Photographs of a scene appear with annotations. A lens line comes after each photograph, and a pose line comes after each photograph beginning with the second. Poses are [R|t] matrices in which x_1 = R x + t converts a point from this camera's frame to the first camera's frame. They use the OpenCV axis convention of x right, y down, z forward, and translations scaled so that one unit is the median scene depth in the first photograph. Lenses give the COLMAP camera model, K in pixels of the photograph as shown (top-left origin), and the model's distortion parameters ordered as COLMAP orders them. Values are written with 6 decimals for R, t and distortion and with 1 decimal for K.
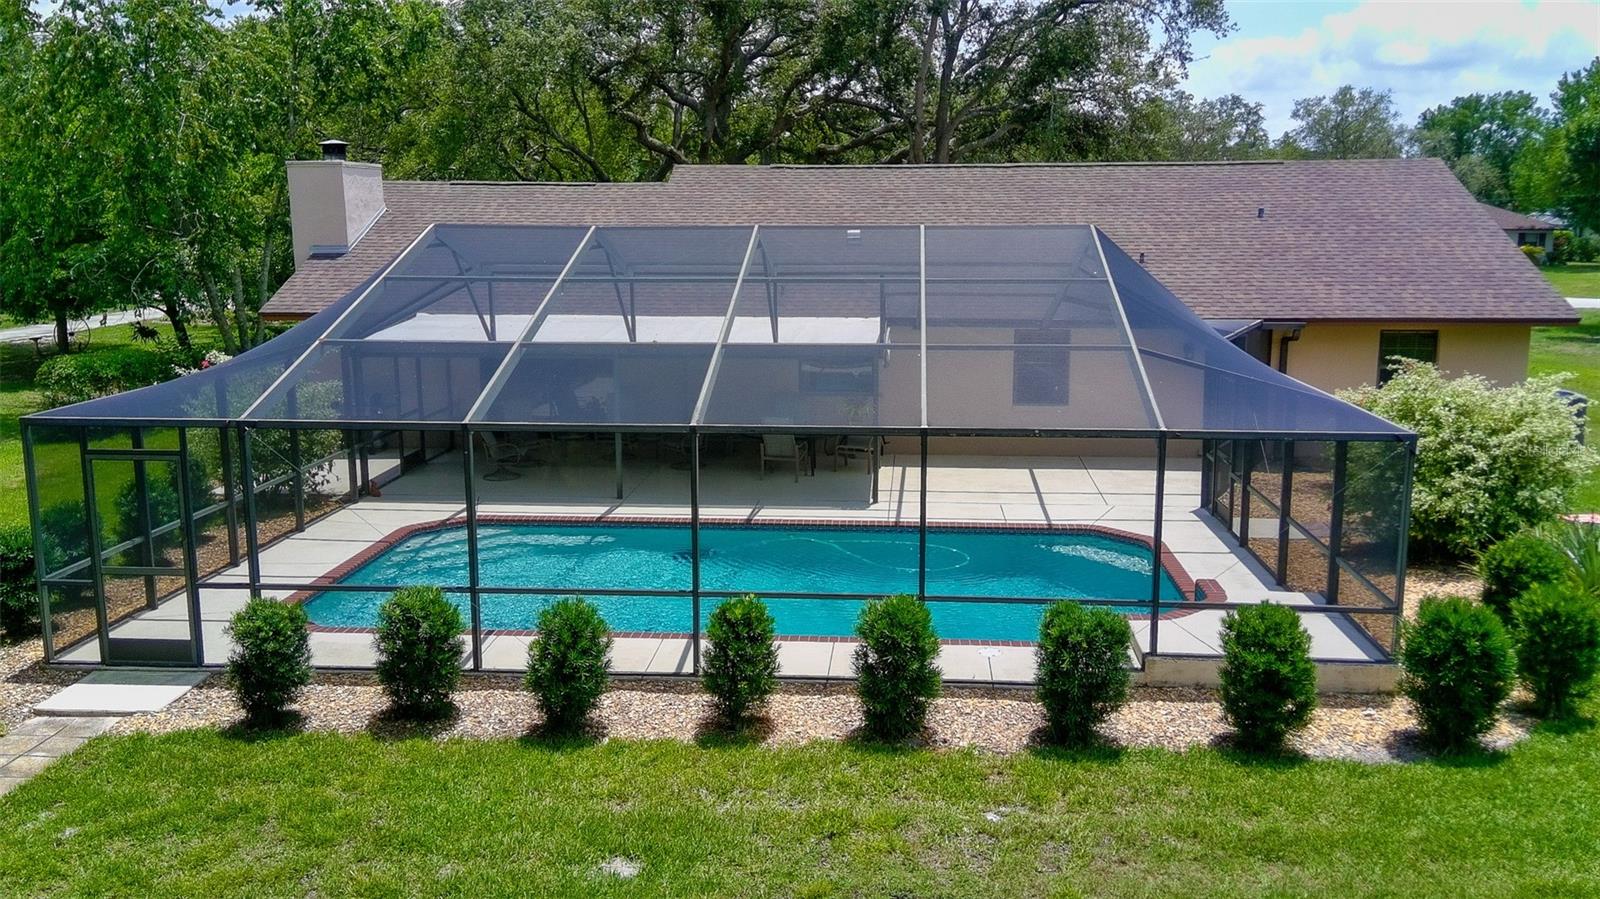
lens RADIAL K [[1325.3, 0, 806.4], [0, 1325.3, 445.8], [0, 0, 1]] dist [0.122386, -0.198186]
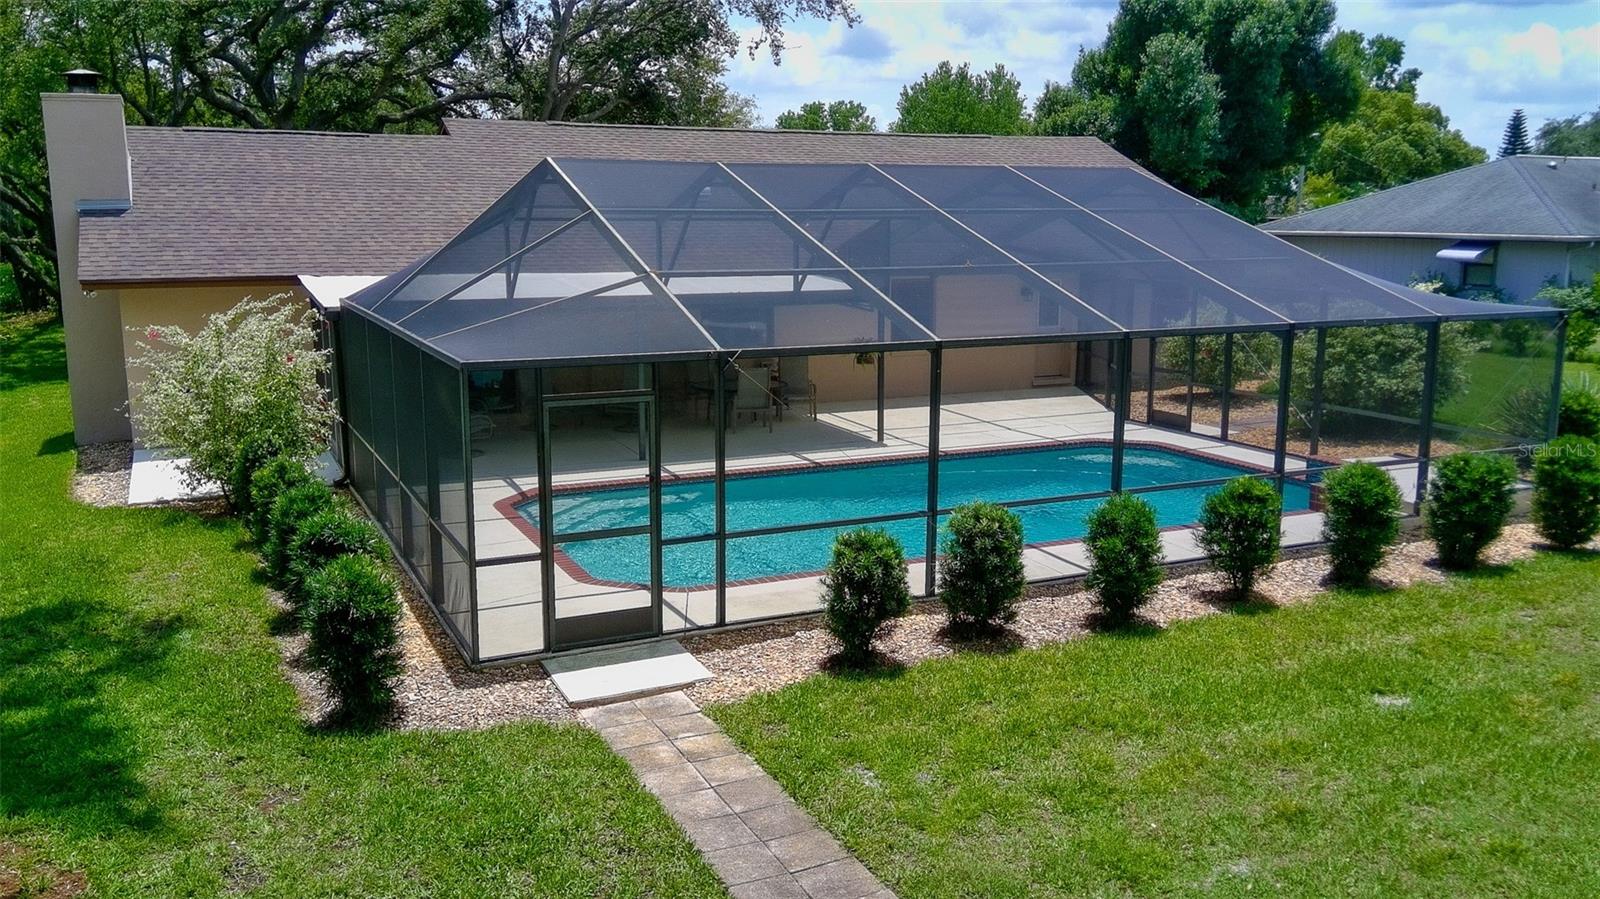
lens RADIAL K [[1299.4, 0, 800.1], [0, 1299.4, 411.2], [0, 0, 1]] dist [0.196920, -0.182710]
pose [[0.860552, -0.070057, 0.504522, -0.635666], [0.078122, 0.996930, 0.005181, 0.010240], [-0.503336, 0.034956, 0.863383, 0.134197]]
